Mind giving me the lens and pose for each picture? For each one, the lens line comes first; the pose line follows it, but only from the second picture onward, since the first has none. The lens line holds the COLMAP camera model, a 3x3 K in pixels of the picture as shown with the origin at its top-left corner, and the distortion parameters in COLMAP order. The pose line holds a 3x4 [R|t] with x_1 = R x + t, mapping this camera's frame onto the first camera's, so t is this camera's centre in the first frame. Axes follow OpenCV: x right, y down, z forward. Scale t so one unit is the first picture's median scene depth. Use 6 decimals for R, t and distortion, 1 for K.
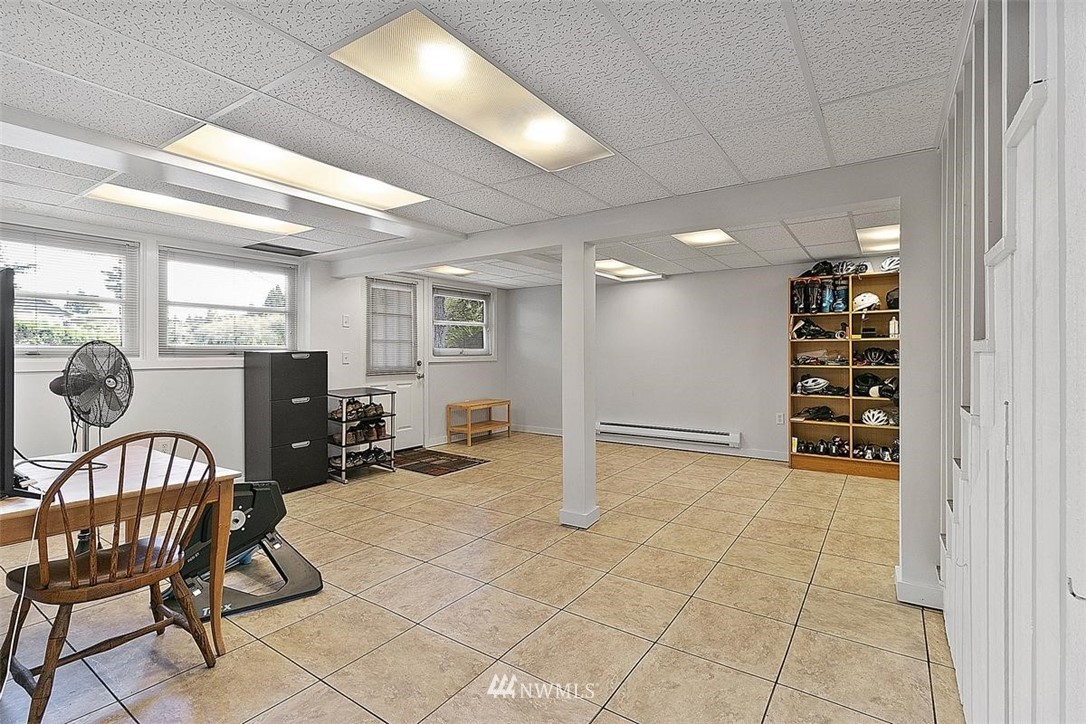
lens RADIAL K [[503.8, 0, 543.9], [0, 503.8, 354.3], [0, 0, 1]] dist [0.003278, -0.000227]
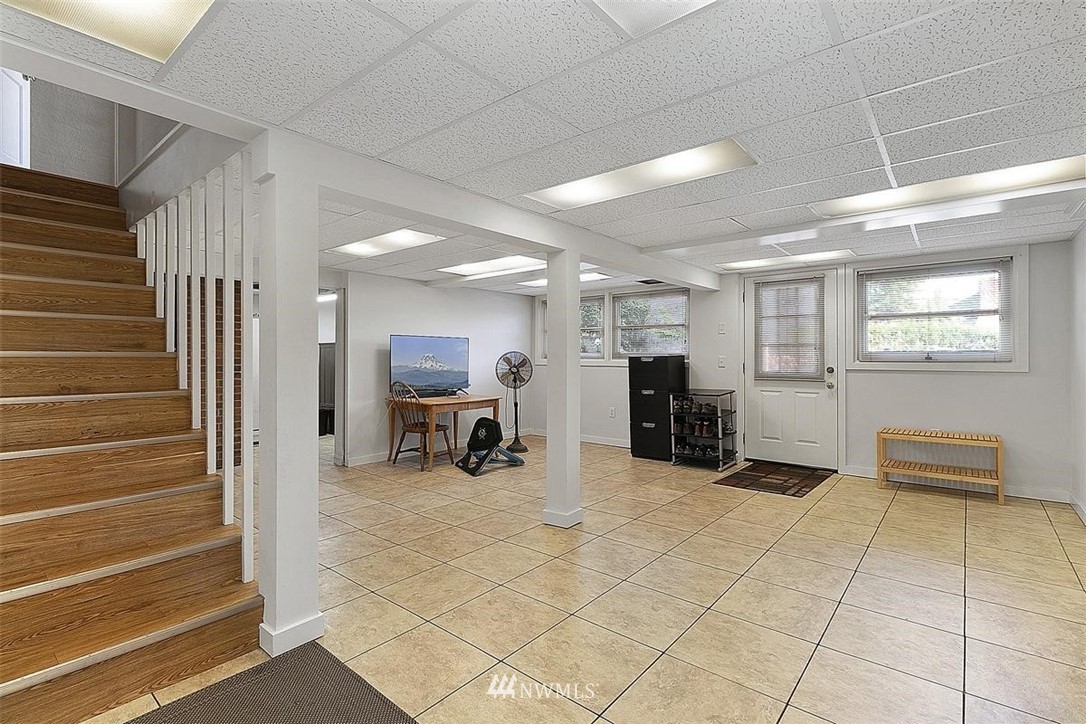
lens RADIAL K [[503.8, 0, 544.7], [0, 503.8, 358.8], [0, 0, 1]] dist [0.003278, -0.000227]
pose [[-0.099950, 0.007554, -0.994964, 0.848803], [-0.004698, 0.999956, 0.008063, -0.007189], [0.994981, 0.005480, -0.099910, 0.824255]]
